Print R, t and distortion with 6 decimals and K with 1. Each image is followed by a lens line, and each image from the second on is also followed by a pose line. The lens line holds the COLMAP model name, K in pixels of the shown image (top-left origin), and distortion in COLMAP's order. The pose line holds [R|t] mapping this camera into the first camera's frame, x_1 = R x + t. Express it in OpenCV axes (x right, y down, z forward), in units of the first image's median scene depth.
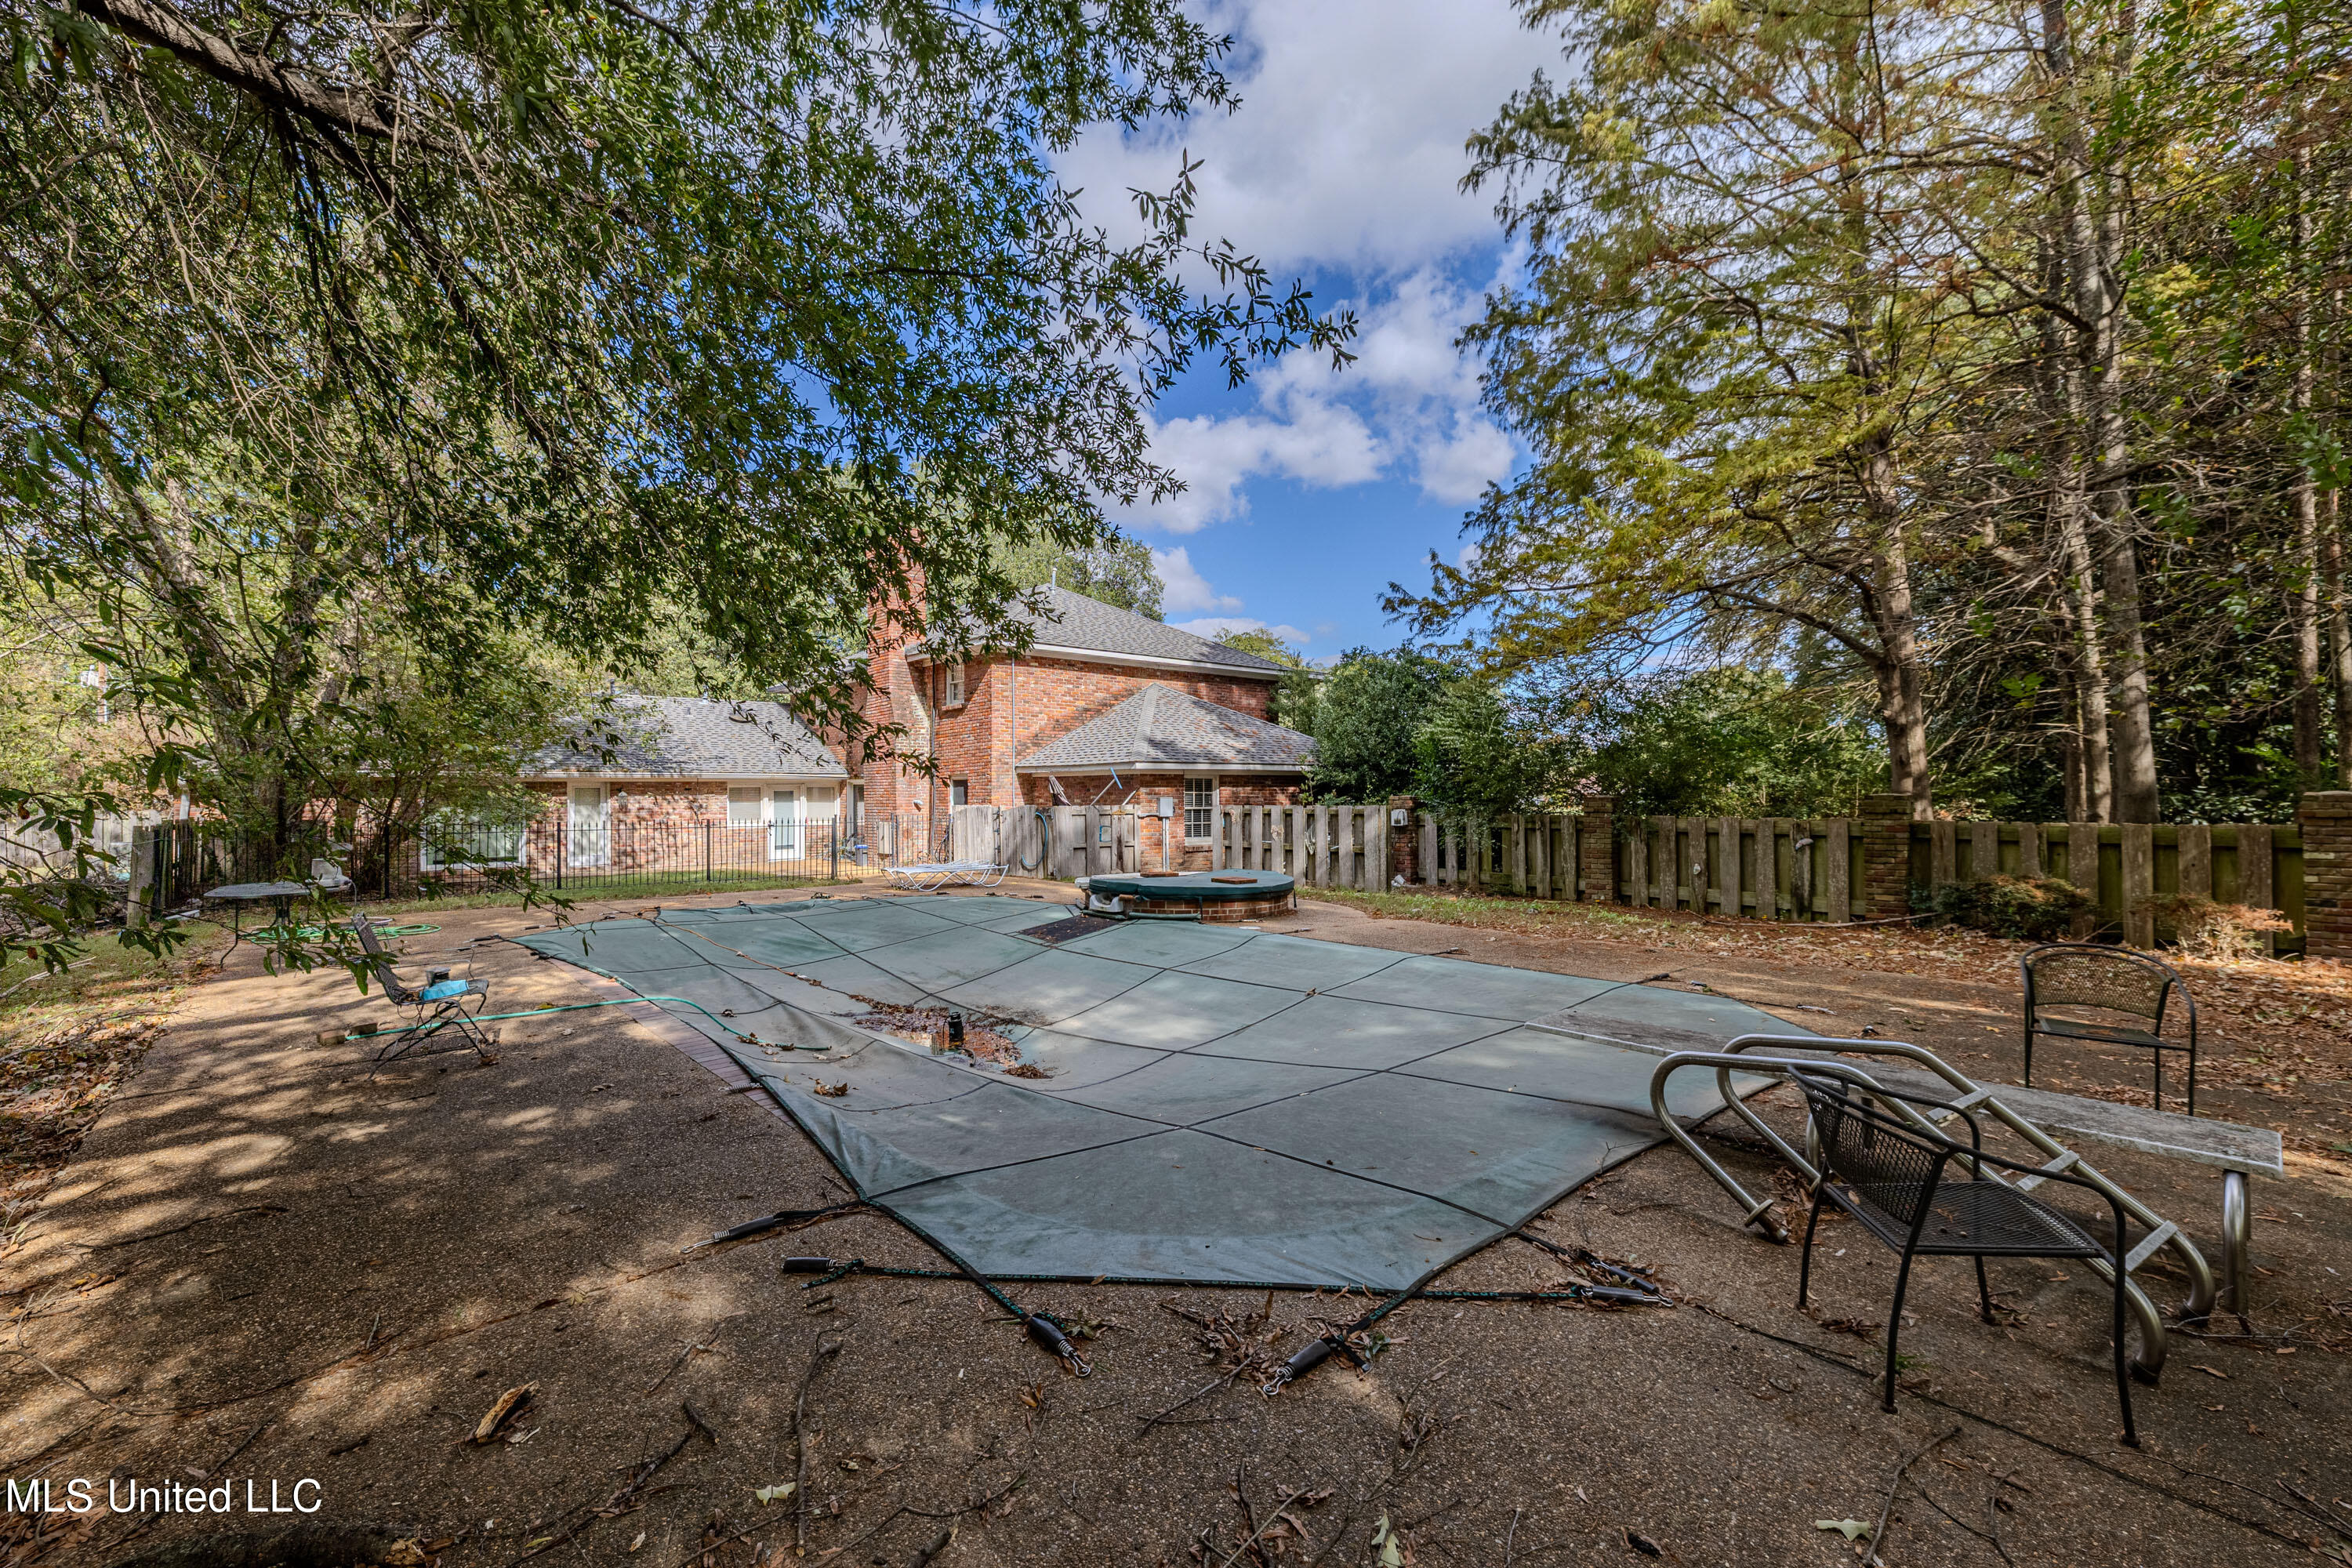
lens RADIAL K [[976.0, 0, 1171.2], [0, 976.0, 794.7], [0, 0, 1]] dist [-0.005607, -0.000591]
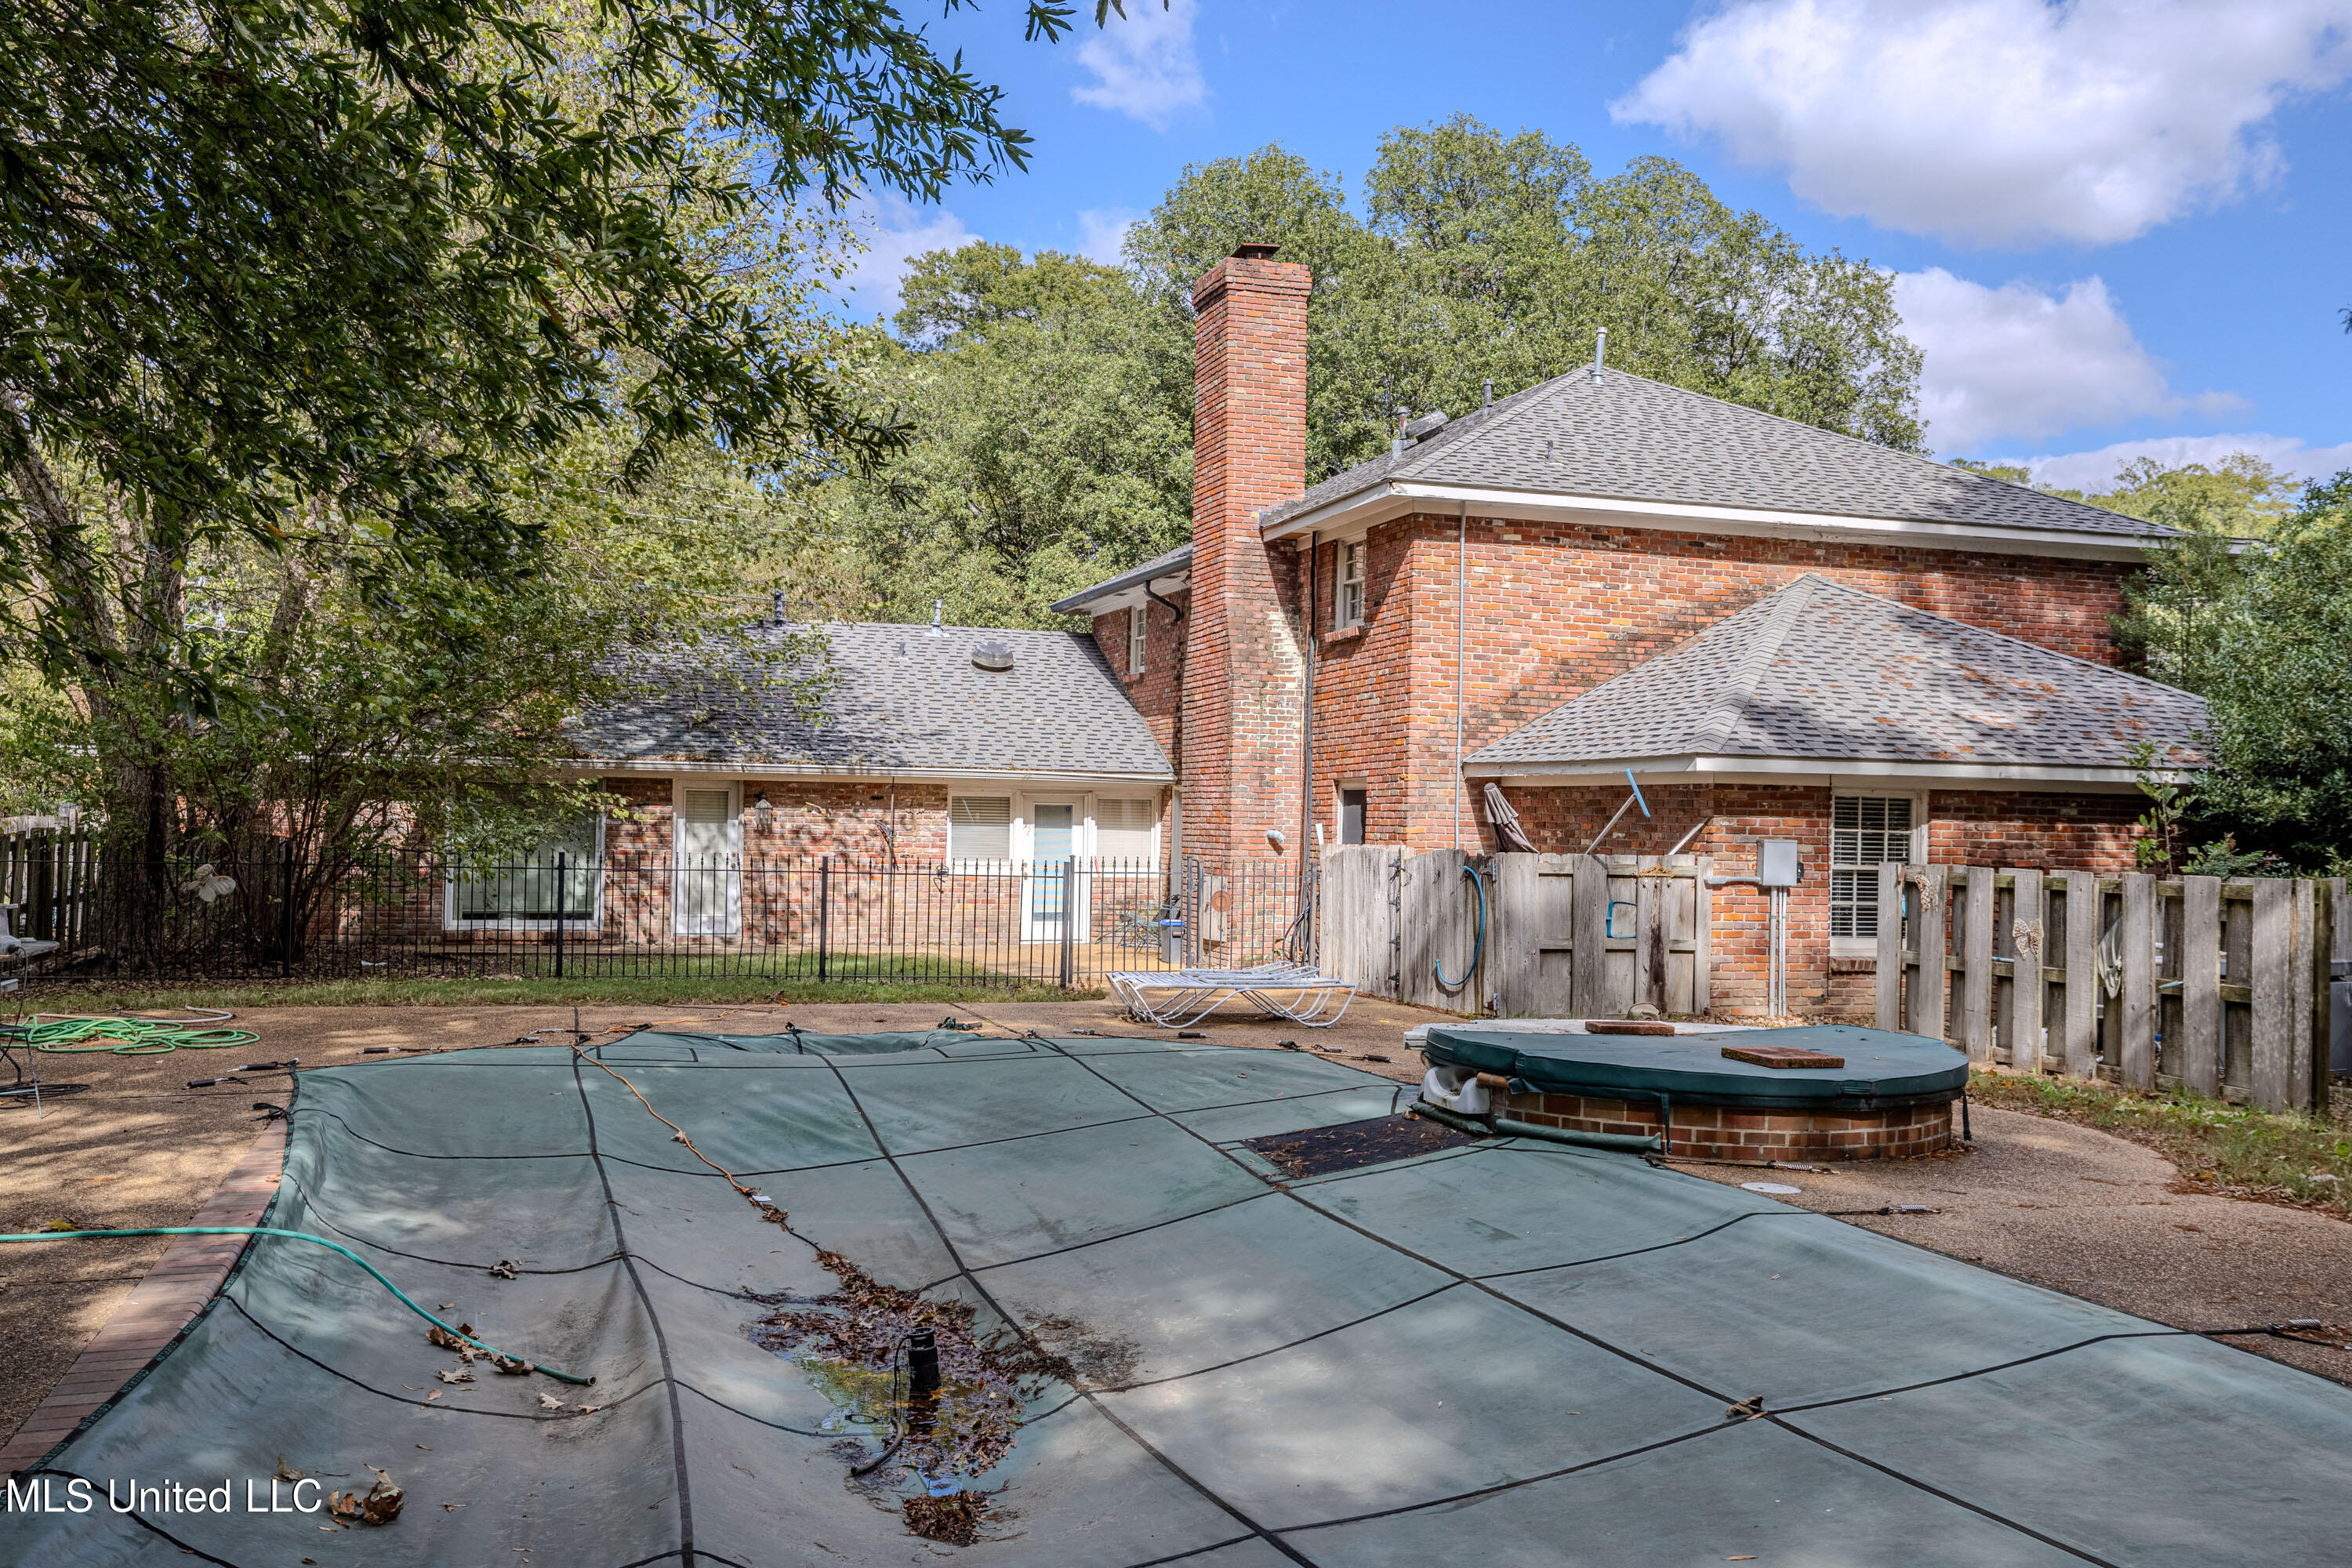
lens RADIAL K [[1987.7, 0, 1168.5], [0, 1987.7, 785.4], [0, 0, 1]] dist [-0.010985, 0.003606]
pose [[0.914318, 0.019071, -0.404548, 0.092405], [-0.026825, 0.999549, -0.013508, -0.002107], [0.404108, 0.023203, 0.914417, 0.098570]]
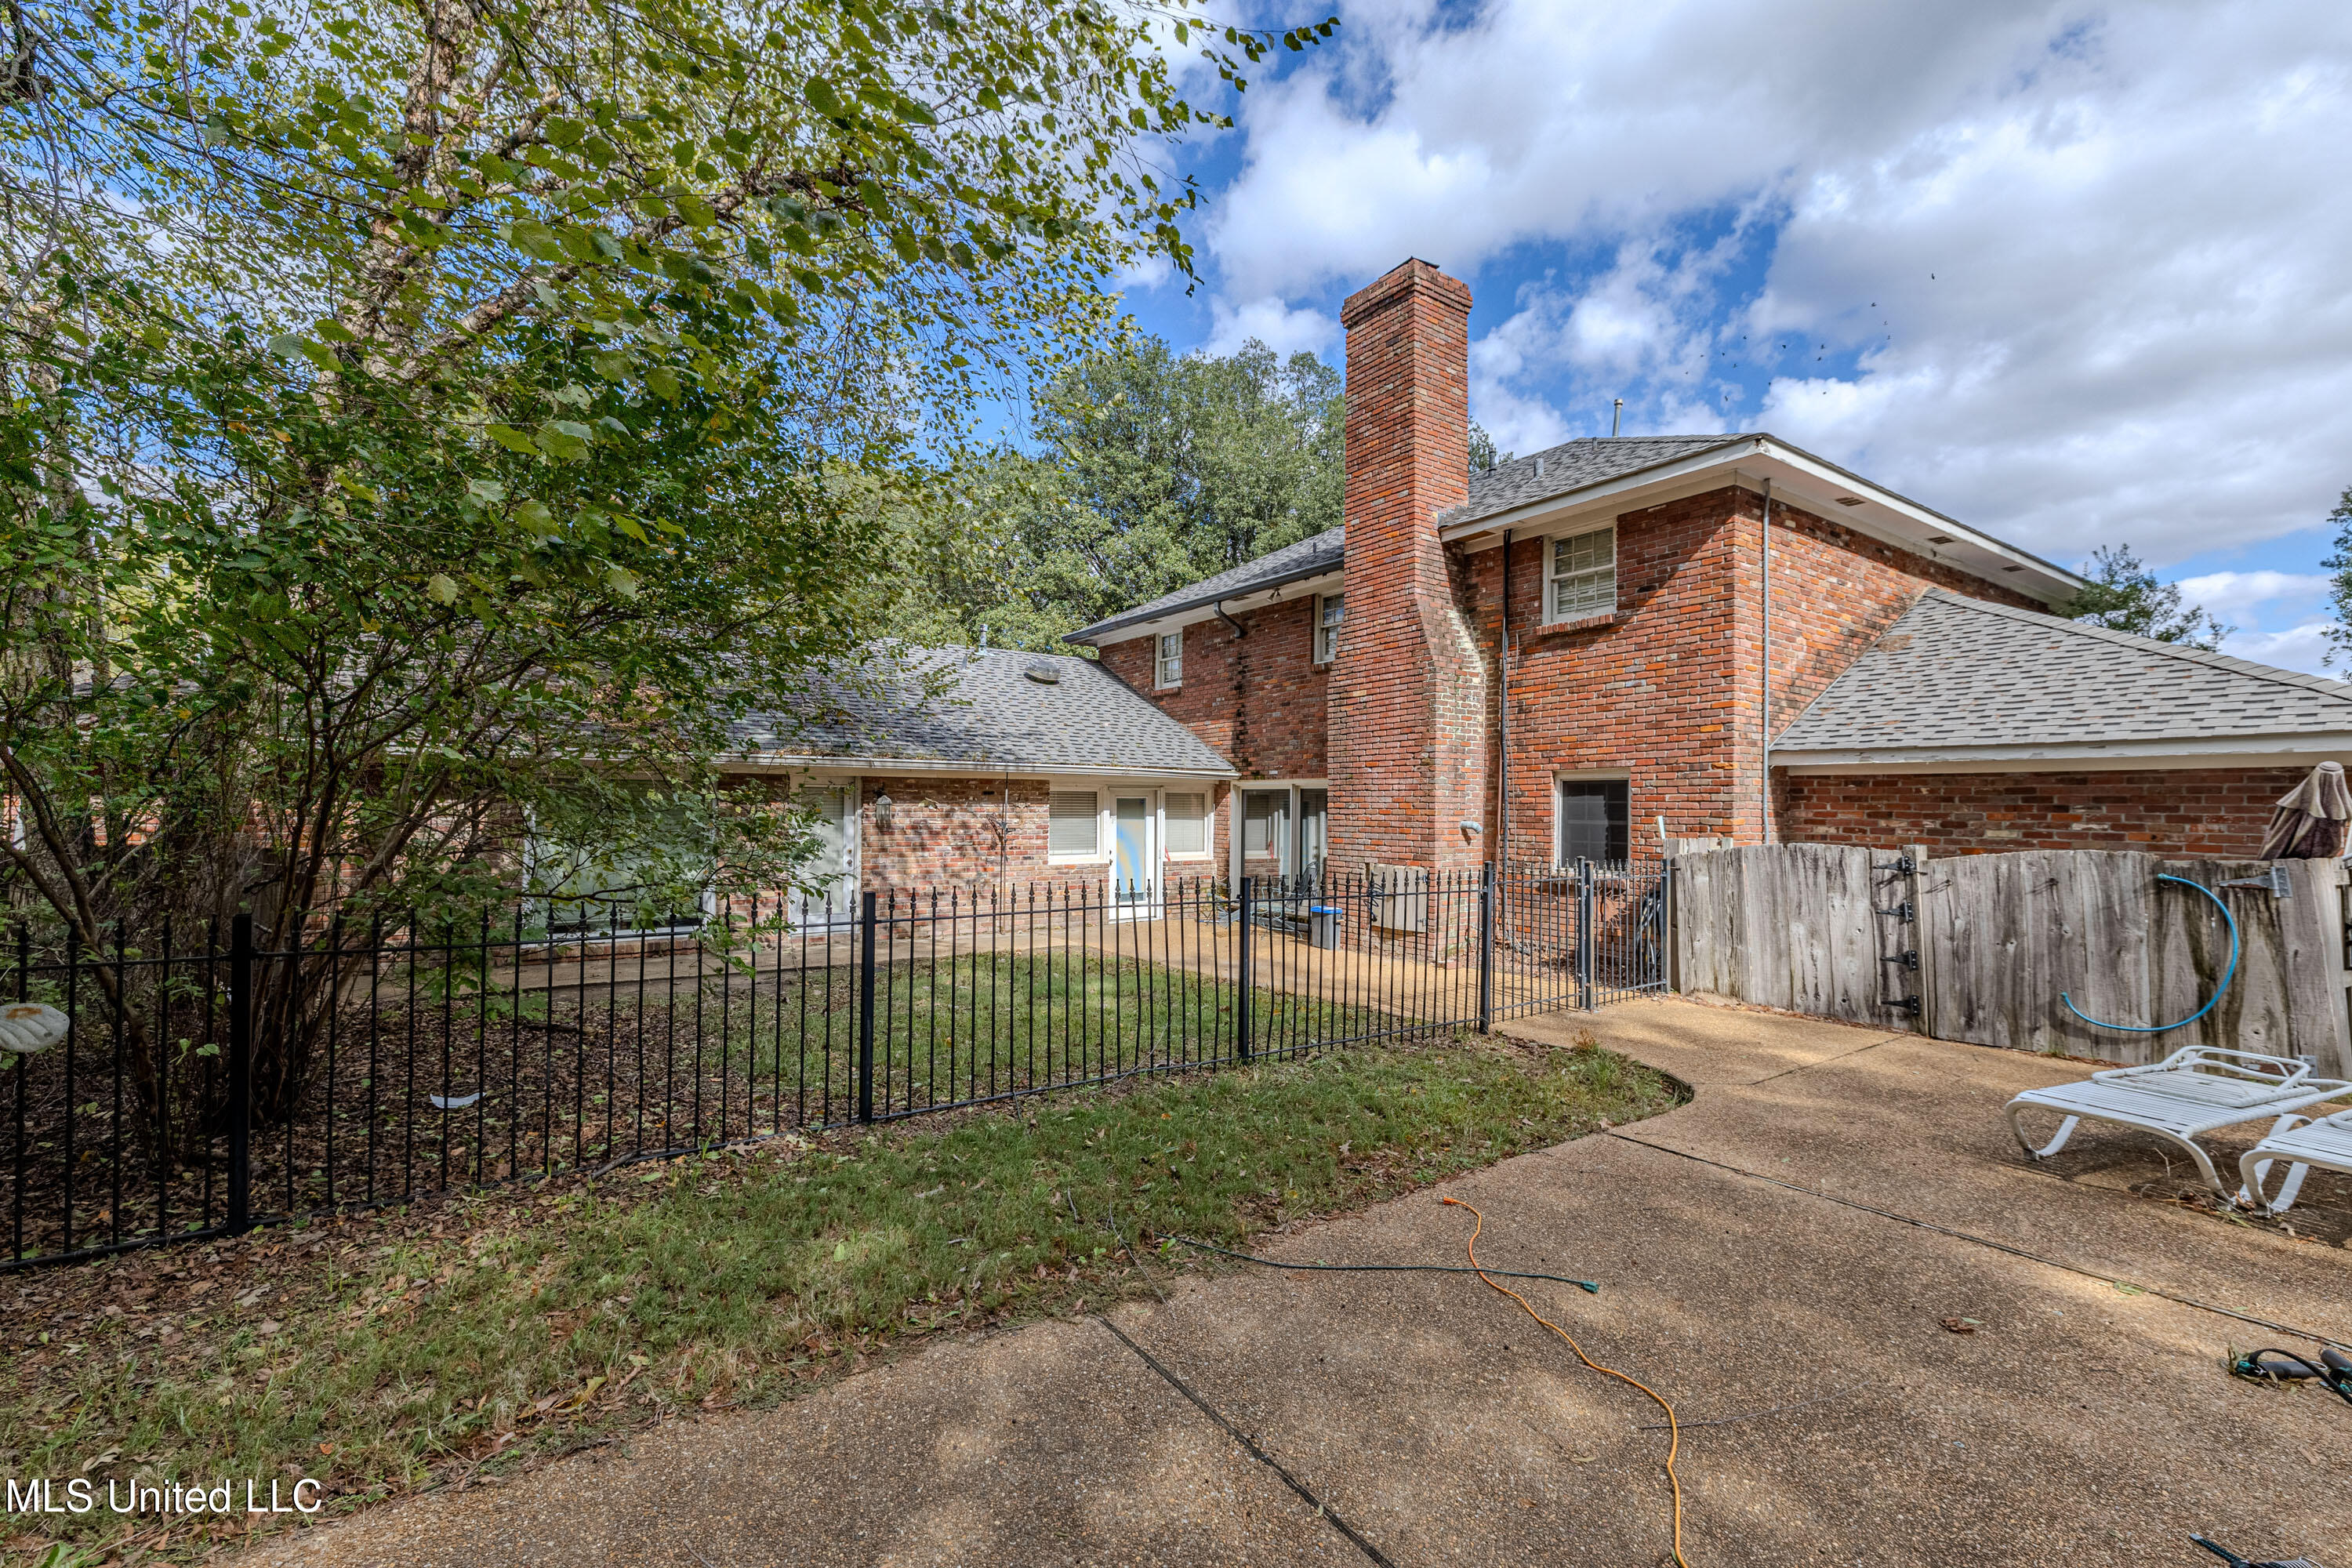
lens RADIAL K [[976.0, 0, 1167.9], [0, 976.0, 796.1], [0, 0, 1]] dist [-0.005607, -0.000591]
pose [[0.991788, 0.015430, -0.126958, -0.377672], [-0.017051, 0.999786, -0.011692, 0.001295], [0.126751, 0.013761, 0.991839, 0.540385]]
